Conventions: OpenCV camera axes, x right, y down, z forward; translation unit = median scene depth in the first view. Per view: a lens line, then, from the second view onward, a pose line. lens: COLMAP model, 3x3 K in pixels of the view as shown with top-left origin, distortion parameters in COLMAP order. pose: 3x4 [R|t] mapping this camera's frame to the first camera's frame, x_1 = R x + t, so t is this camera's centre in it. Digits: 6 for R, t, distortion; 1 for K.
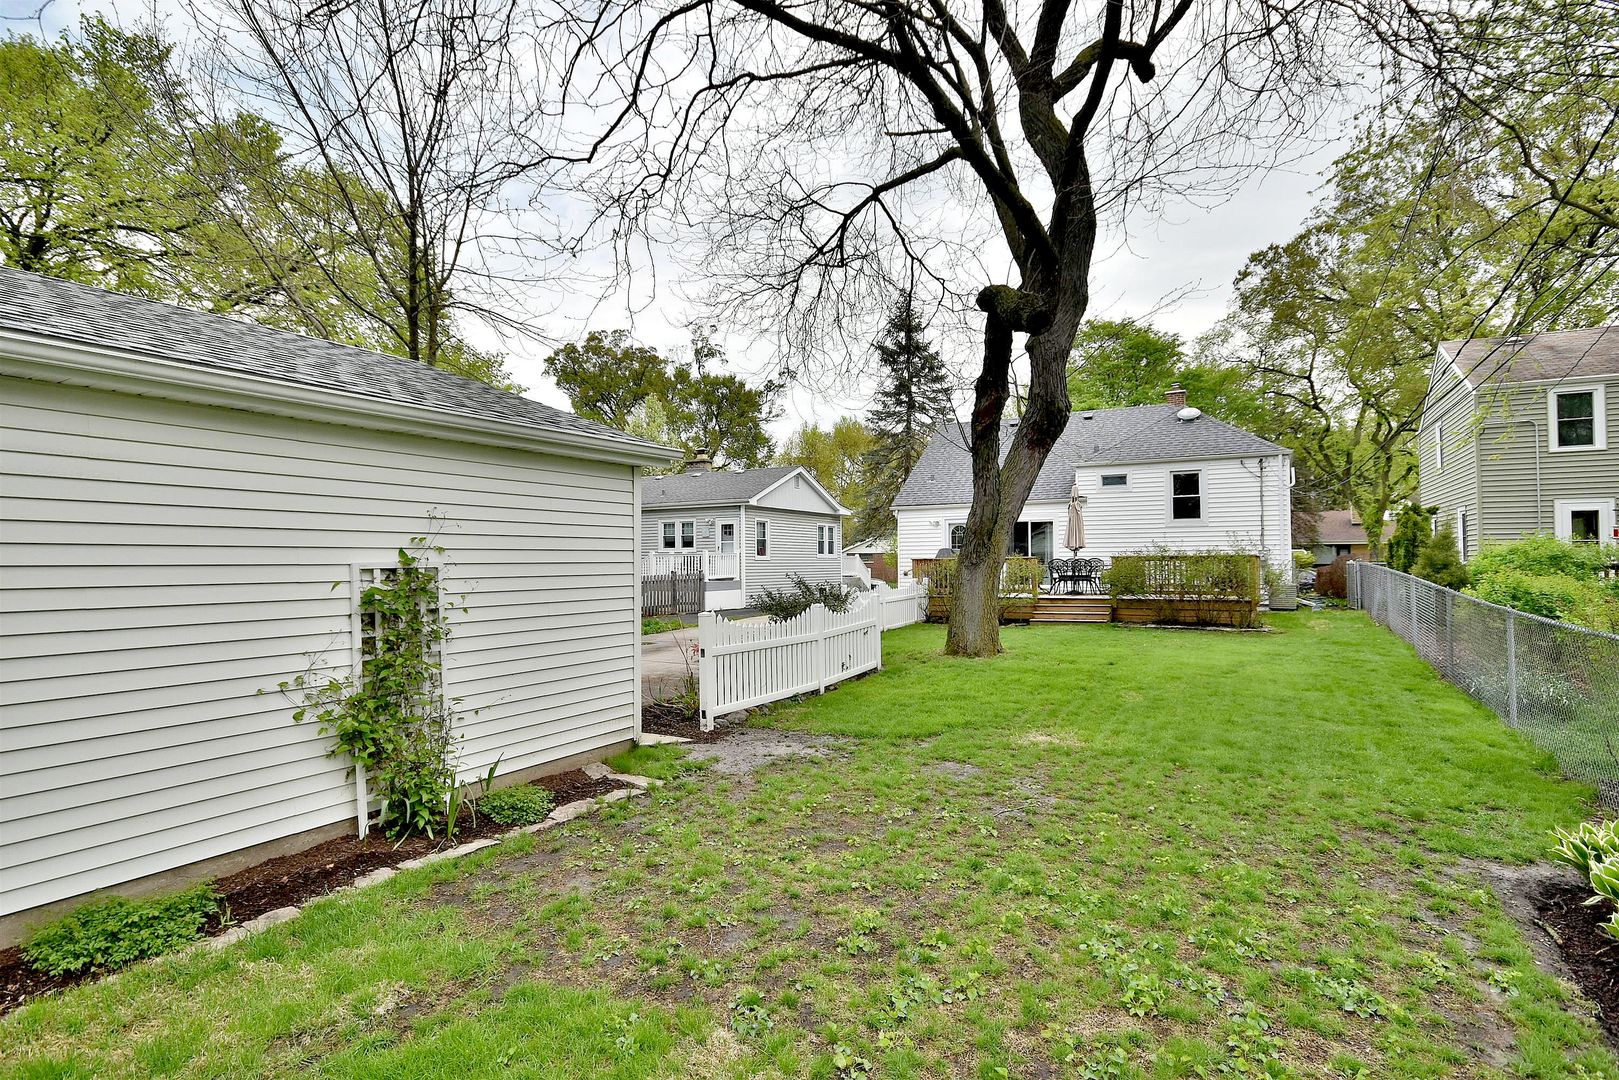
lens RADIAL K [[842.3, 0, 790.7], [0, 842.3, 541.8], [0, 0, 1]] dist [0.032364, 0.000254]
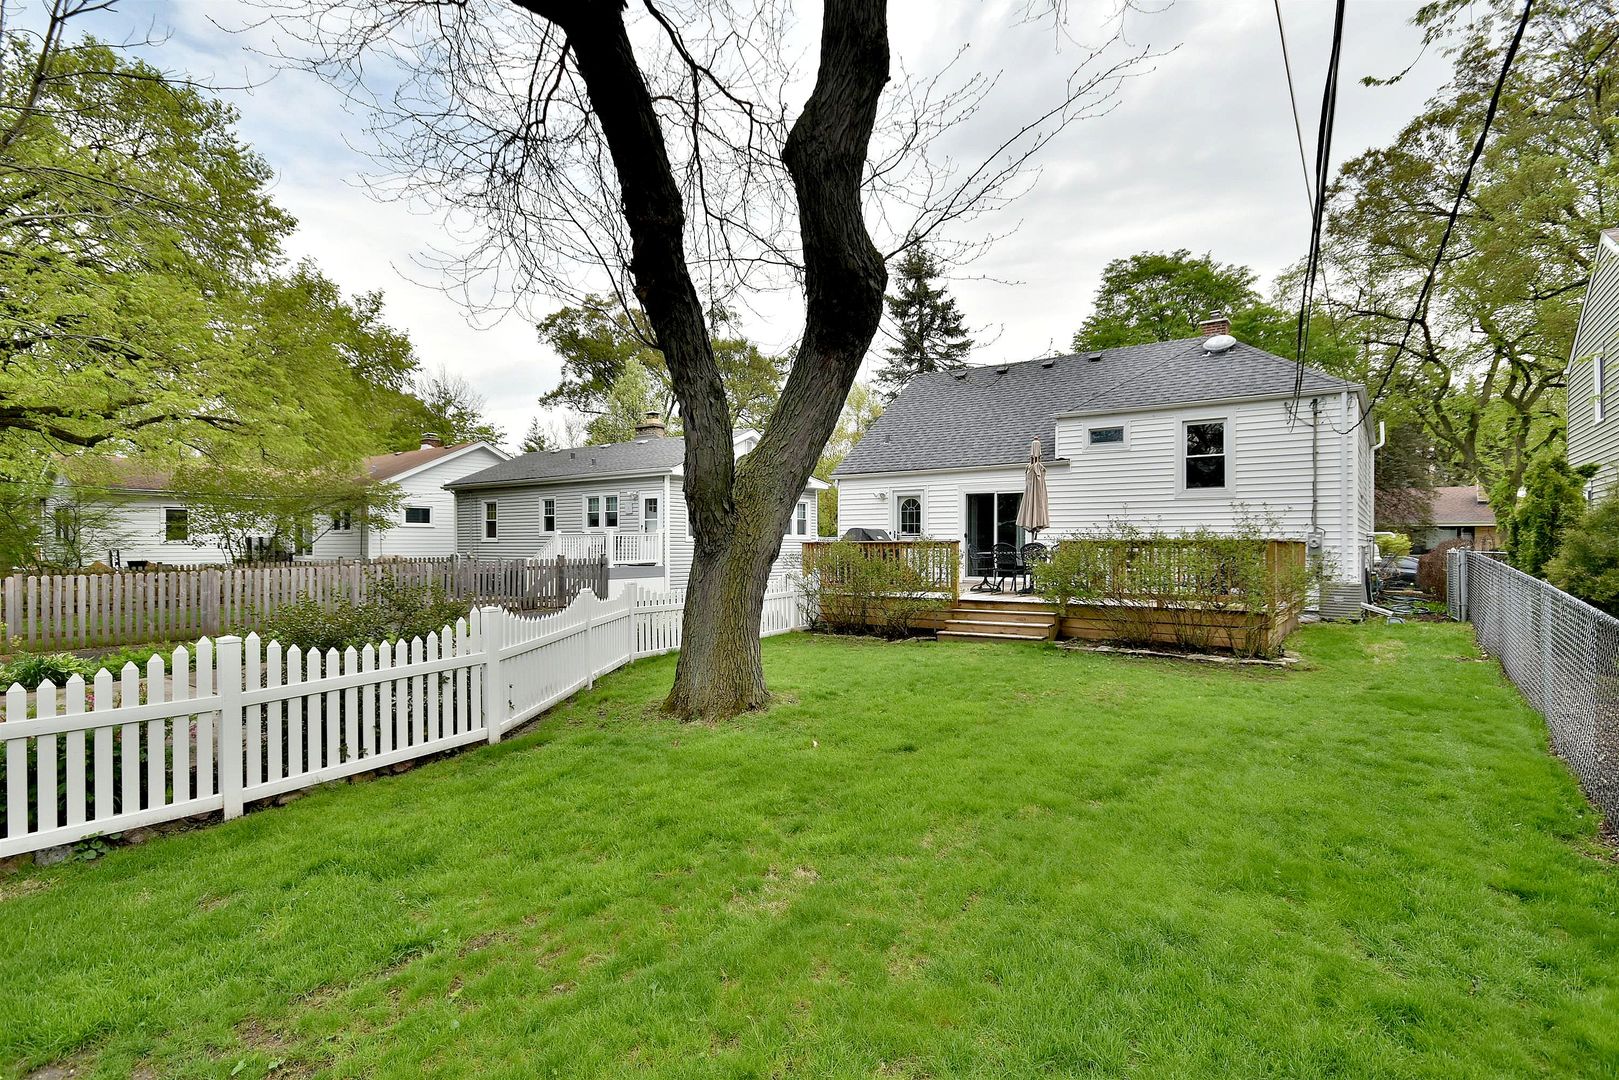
lens RADIAL K [[826.2, 0, 773.9], [0, 826.2, 541.7], [0, 0, 1]] dist [0.011822, -0.001689]
pose [[0.992006, 0.006134, -0.126045, 0.130071], [-0.003178, 0.999715, 0.023641, 0.001766], [0.126154, -0.023051, 0.991743, 0.176520]]
